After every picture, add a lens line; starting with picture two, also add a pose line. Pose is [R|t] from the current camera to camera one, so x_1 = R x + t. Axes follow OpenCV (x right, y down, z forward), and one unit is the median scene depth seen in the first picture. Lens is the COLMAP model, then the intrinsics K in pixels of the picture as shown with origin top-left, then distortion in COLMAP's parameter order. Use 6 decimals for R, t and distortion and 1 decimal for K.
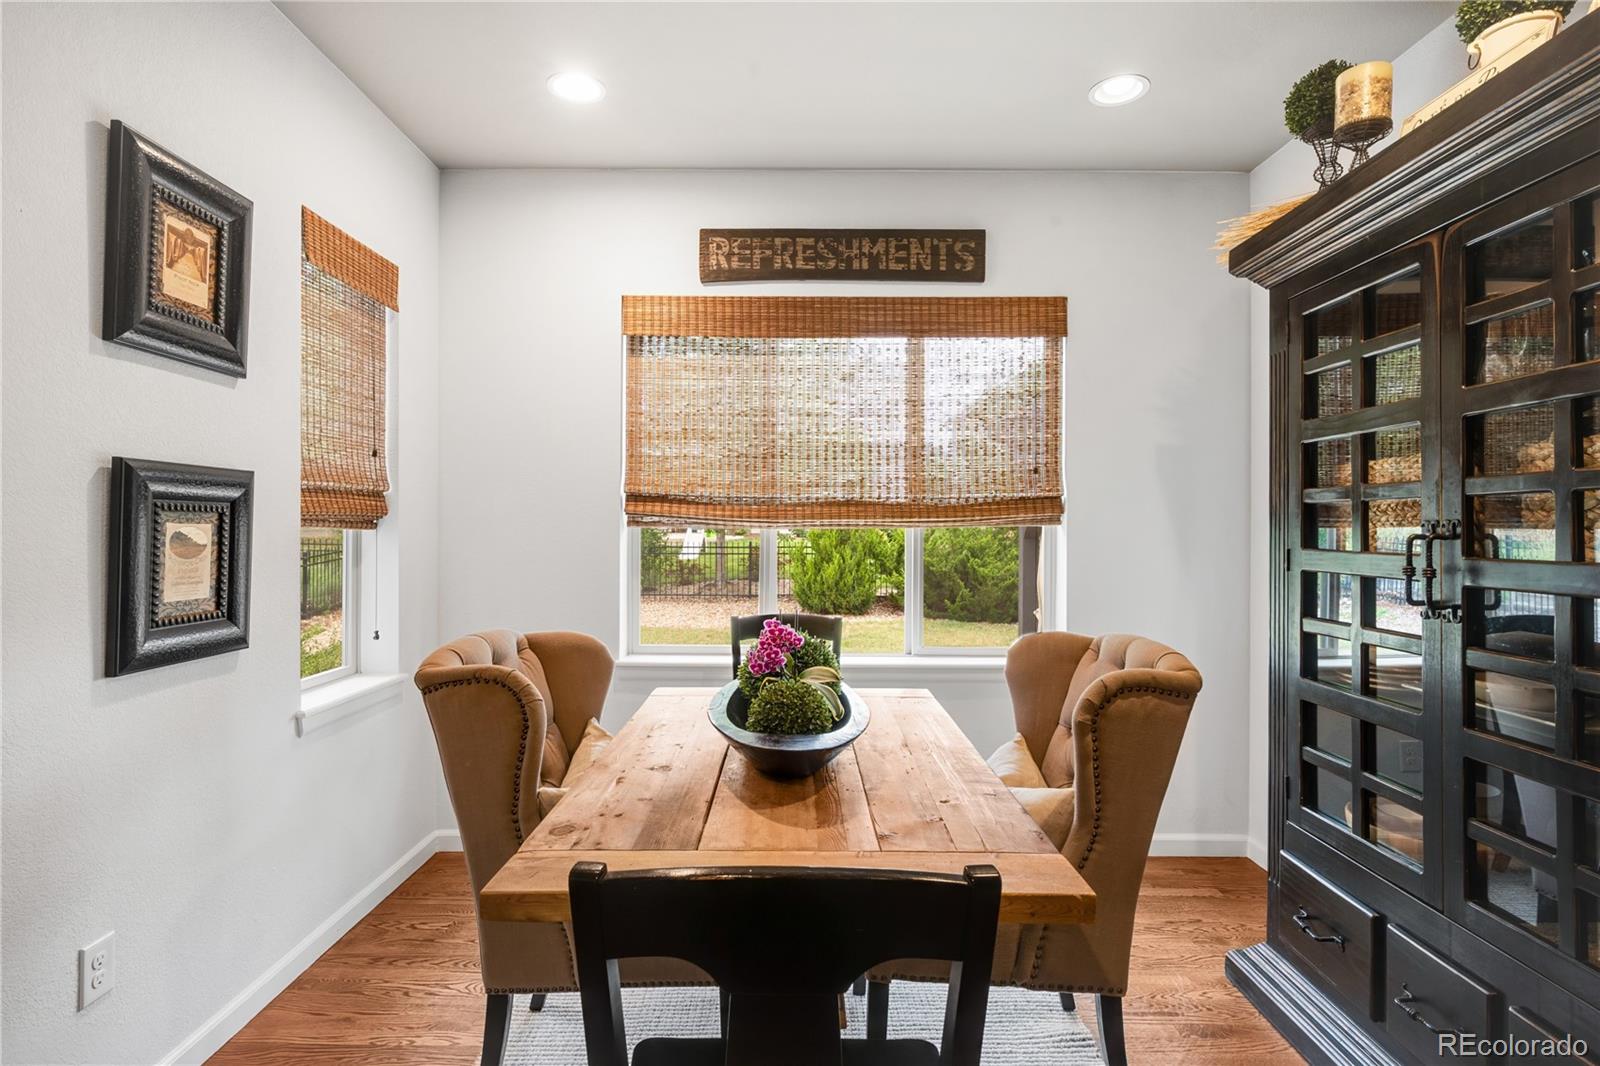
lens RADIAL K [[822.7, 0, 798.0], [0, 822.7, 523.2], [0, 0, 1]] dist [-0.000729, 0.000738]
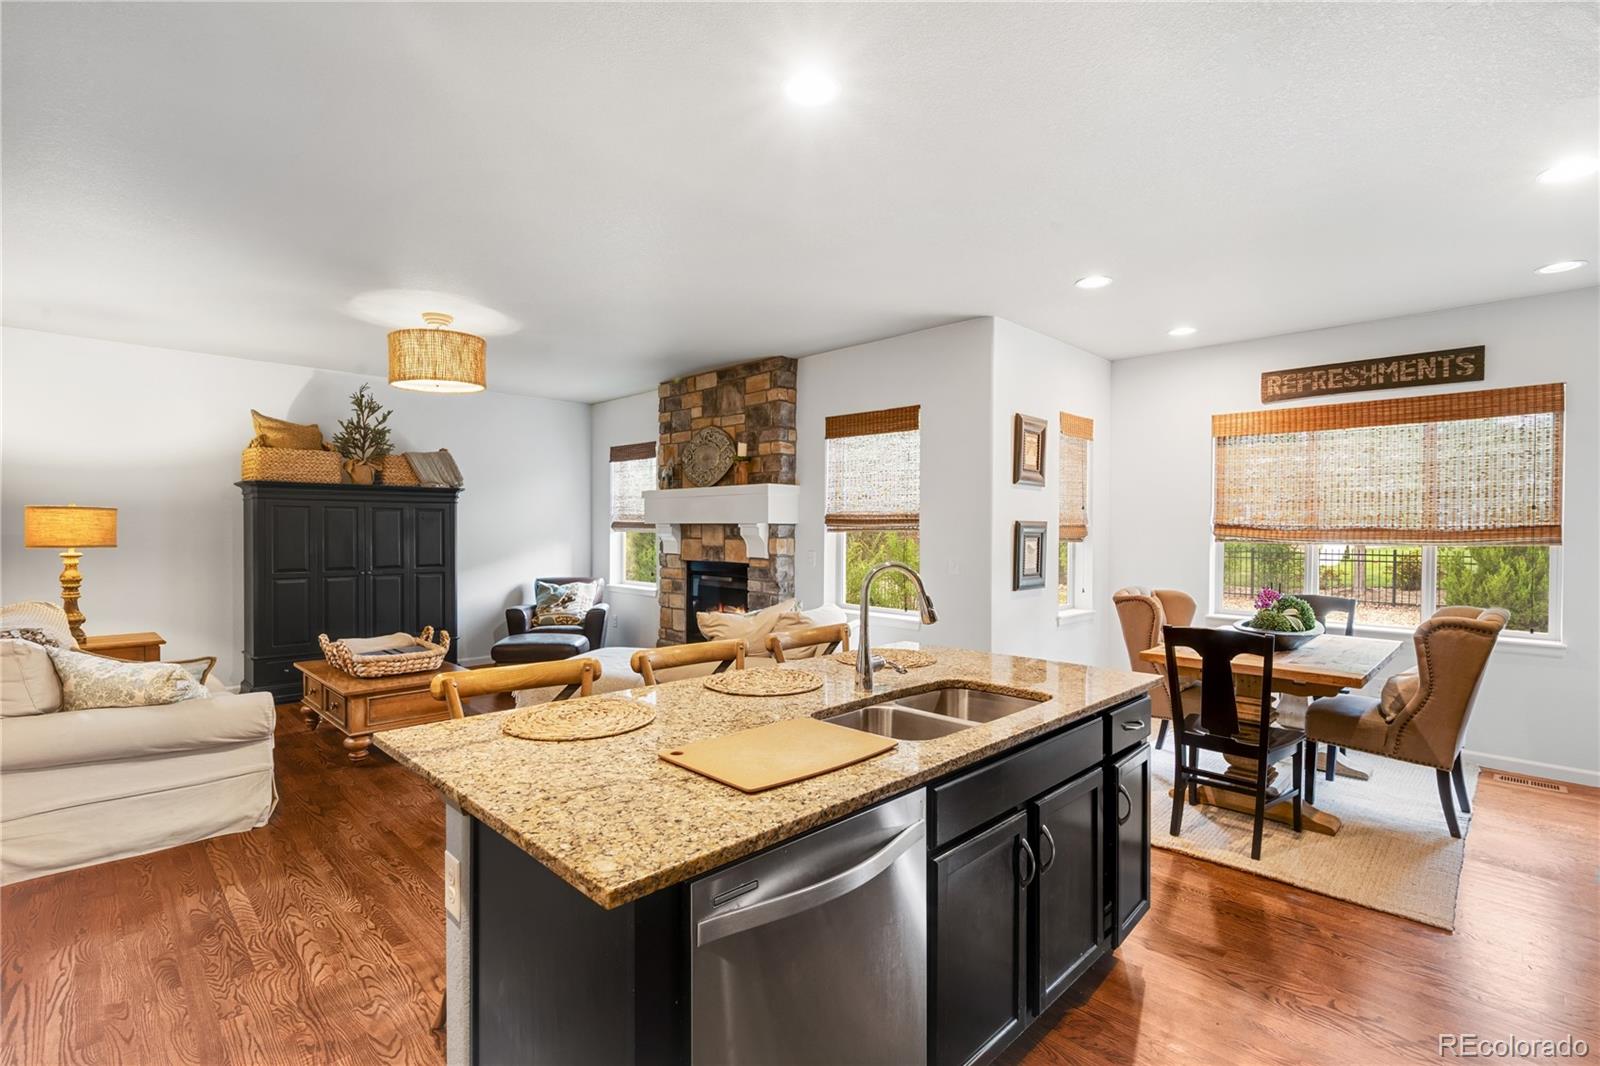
lens RADIAL K [[738.6, 0, 795.1], [0, 738.6, 534.5], [0, 0, 1]] dist [-0.002640, 0.000398]
pose [[0.712351, 0.008778, -0.701769, 0.277377], [-0.001009, 0.999934, 0.011484, -0.030505], [0.701823, -0.007472, 0.712312, -0.815075]]
